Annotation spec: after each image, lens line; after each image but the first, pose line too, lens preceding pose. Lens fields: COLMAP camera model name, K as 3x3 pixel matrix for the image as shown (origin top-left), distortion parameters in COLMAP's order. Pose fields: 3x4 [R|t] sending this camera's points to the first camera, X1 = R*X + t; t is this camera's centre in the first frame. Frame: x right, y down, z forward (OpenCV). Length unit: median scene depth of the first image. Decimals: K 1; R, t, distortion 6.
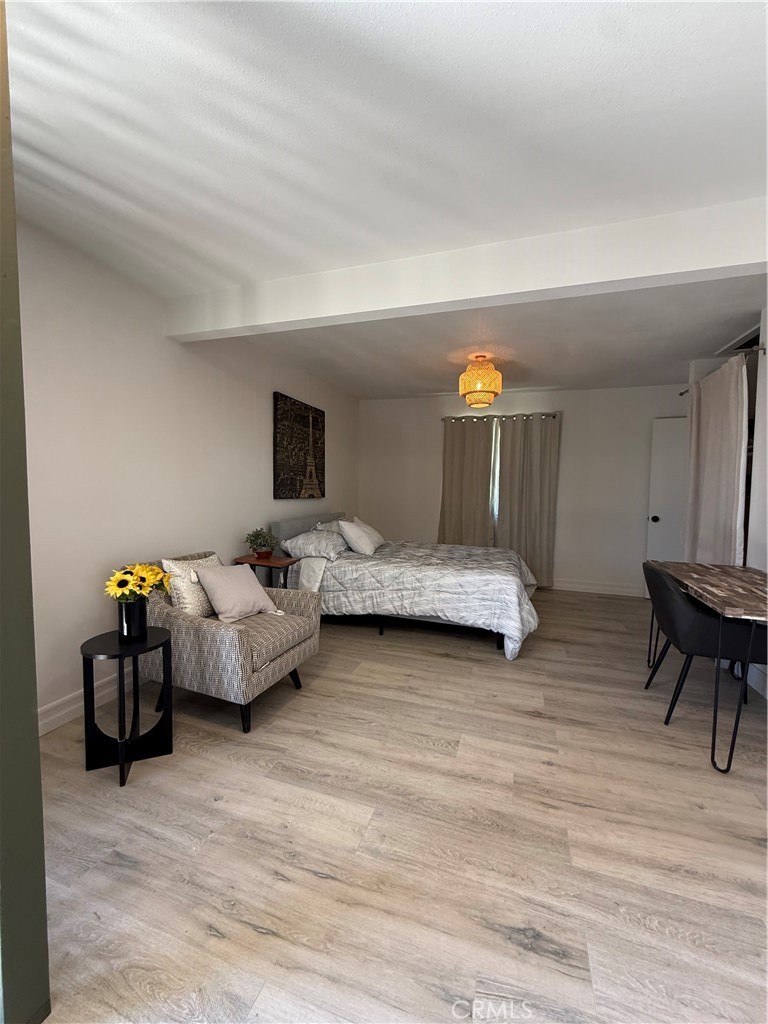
lens RADIAL K [[410.8, 0, 385.9], [0, 410.8, 501.7], [0, 0, 1]] dist [0.000353, 0.000261]
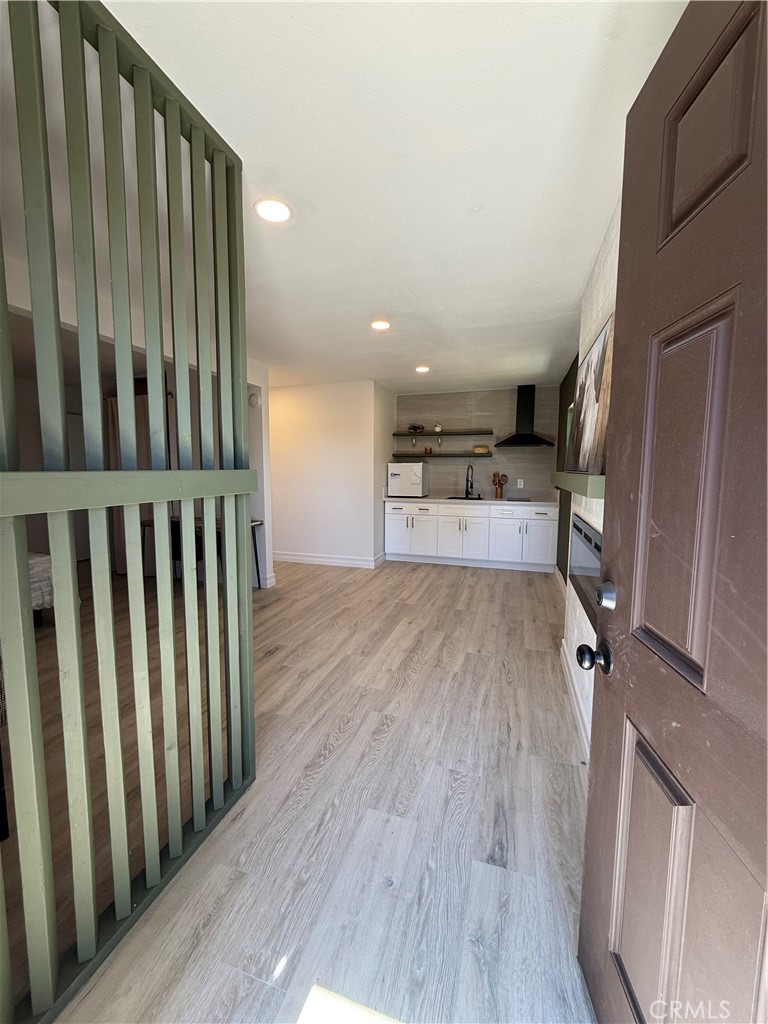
lens RADIAL K [[410.8, 0, 384.8], [0, 410.8, 510.8], [0, 0, 1]] dist [0.000353, 0.000261]
pose [[-0.017765, -0.111188, 0.993641, -2.053883], [0.038273, 0.992993, 0.111799, -0.070841], [-0.999109, 0.040016, -0.013385, 0.277371]]
